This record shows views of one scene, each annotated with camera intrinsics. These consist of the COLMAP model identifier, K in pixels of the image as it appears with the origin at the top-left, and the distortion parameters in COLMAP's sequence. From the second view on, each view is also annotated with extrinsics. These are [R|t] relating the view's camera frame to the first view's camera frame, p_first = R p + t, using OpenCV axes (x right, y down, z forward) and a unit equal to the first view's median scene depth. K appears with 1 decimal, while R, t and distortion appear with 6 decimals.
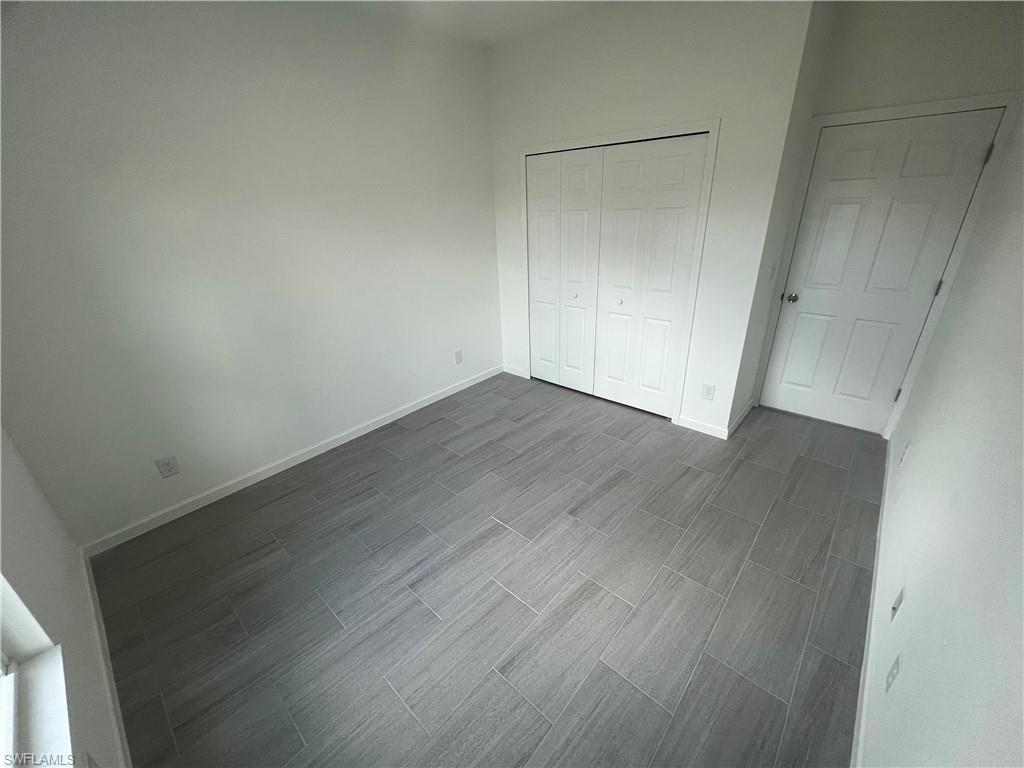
lens RADIAL K [[411.8, 0, 519.0], [0, 411.8, 388.7], [0, 0, 1]] dist [-0.002288, 0.000002]
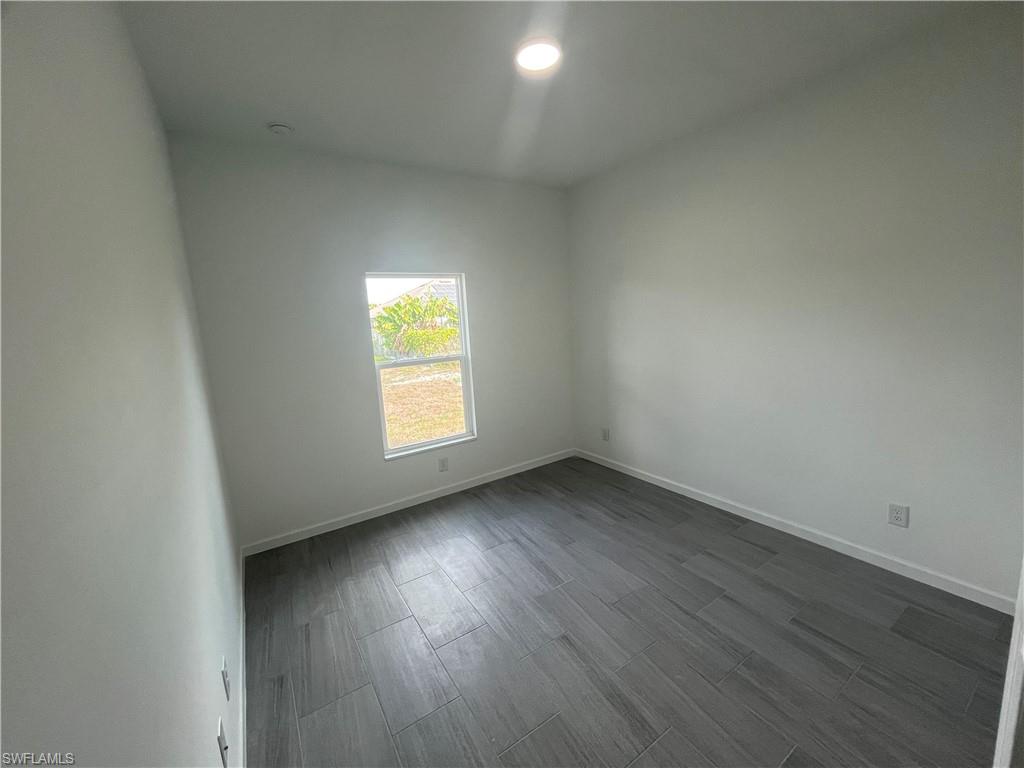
lens RADIAL K [[411.8, 0, 512.5], [0, 411.8, 387.6], [0, 0, 1]] dist [-0.002288, 0.000002]
pose [[-0.269853, 0.219838, -0.937470, 0.812289], [-0.332628, 0.892372, 0.305010, -0.373528], [0.903625, 0.394137, -0.167685, 0.806062]]
